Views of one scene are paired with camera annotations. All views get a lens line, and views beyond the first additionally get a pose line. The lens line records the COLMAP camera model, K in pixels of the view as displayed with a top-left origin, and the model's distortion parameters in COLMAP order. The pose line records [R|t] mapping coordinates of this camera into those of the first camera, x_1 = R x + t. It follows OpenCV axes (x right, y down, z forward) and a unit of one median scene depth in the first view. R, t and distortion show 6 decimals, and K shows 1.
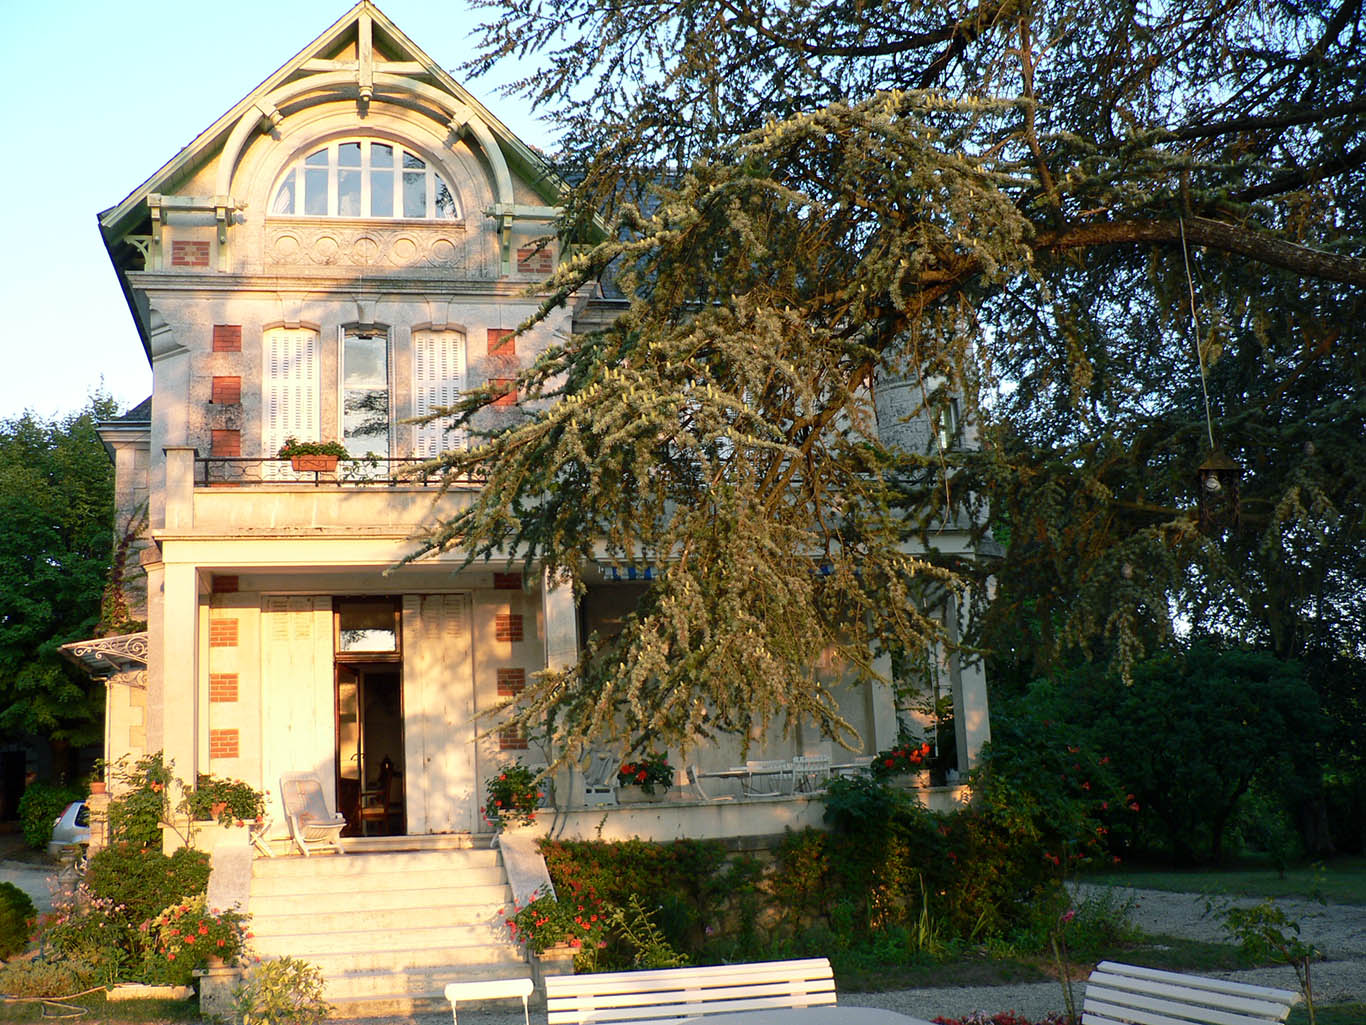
lens RADIAL K [[1466.8, 0, 683.0], [0, 1466.8, 512.5], [0, 0, 1]] dist [-0.178013, 0.210448]
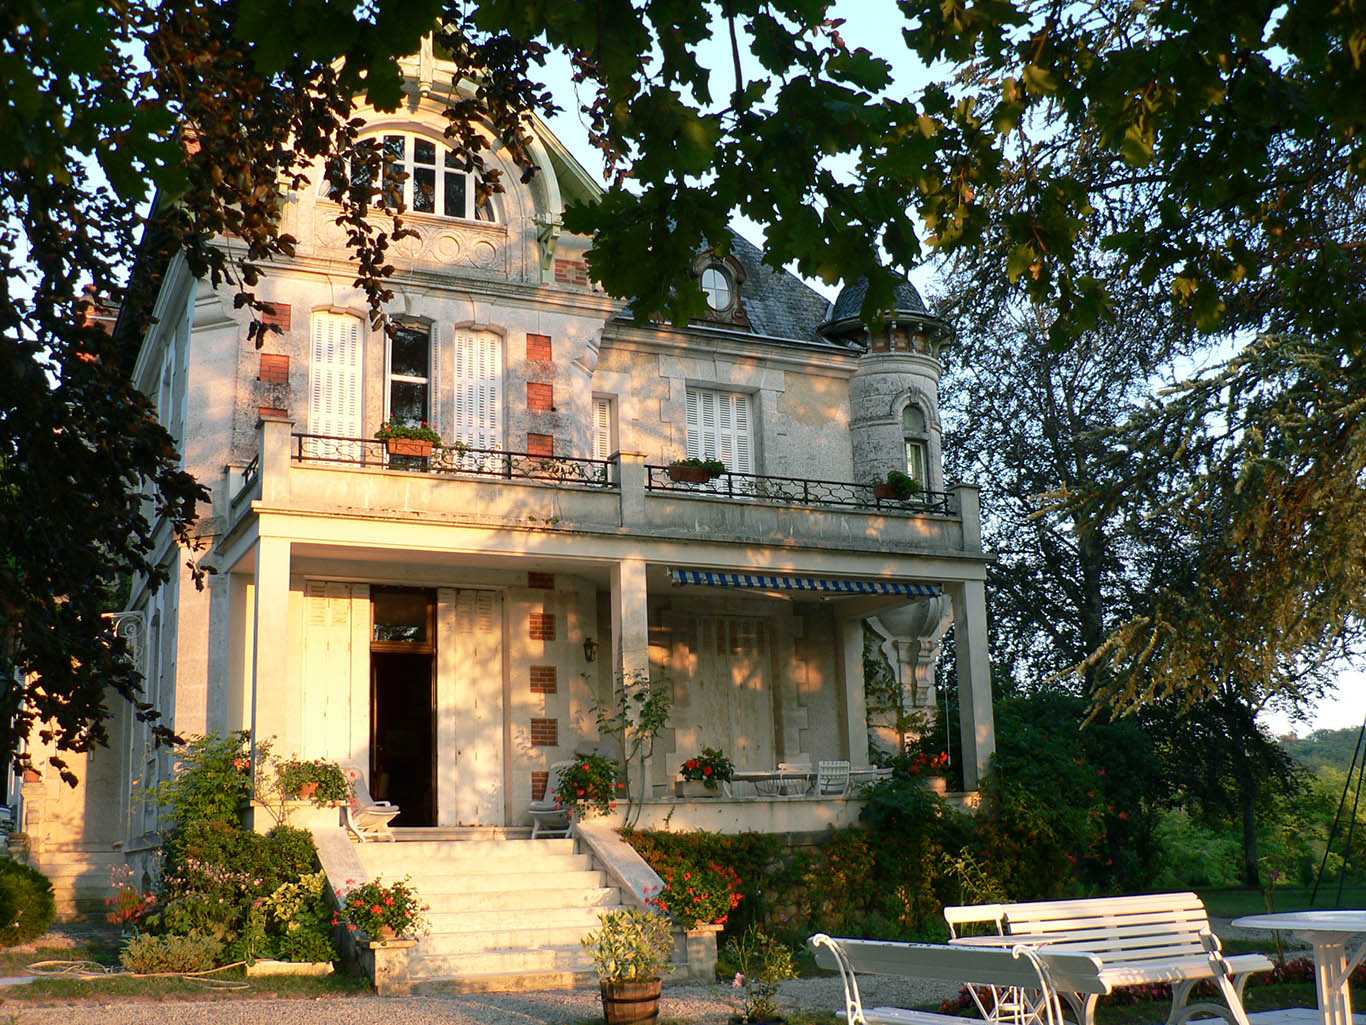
lens RADIAL K [[1466.8, 0, 683.0], [0, 1466.8, 512.5], [0, 0, 1]] dist [-0.178013, 0.210448]
pose [[0.974503, 0.071762, 0.212589, -0.250855], [-0.065095, 0.997147, -0.038205, 0.032866], [-0.214724, 0.023392, 0.976395, -0.018761]]
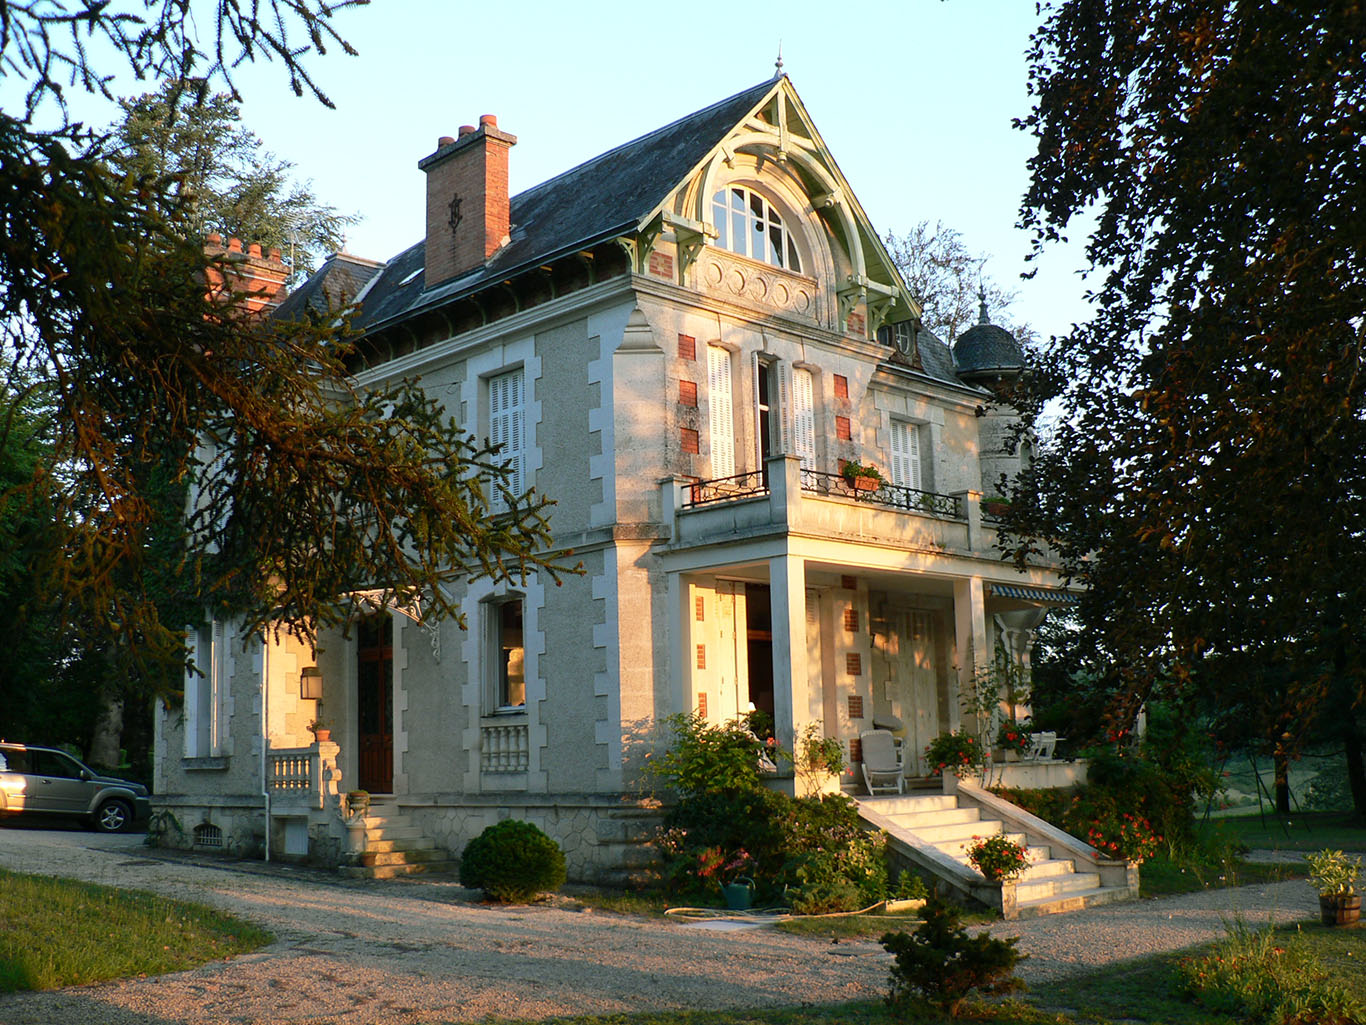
lens RADIAL K [[1466.8, 0, 683.0], [0, 1466.8, 512.5], [0, 0, 1]] dist [-0.178013, 0.210448]
pose [[0.847258, 0.119674, 0.517525, -0.915345], [-0.129284, 0.991451, -0.017611, 0.028685], [-0.515209, -0.051986, 0.855487, 0.013433]]
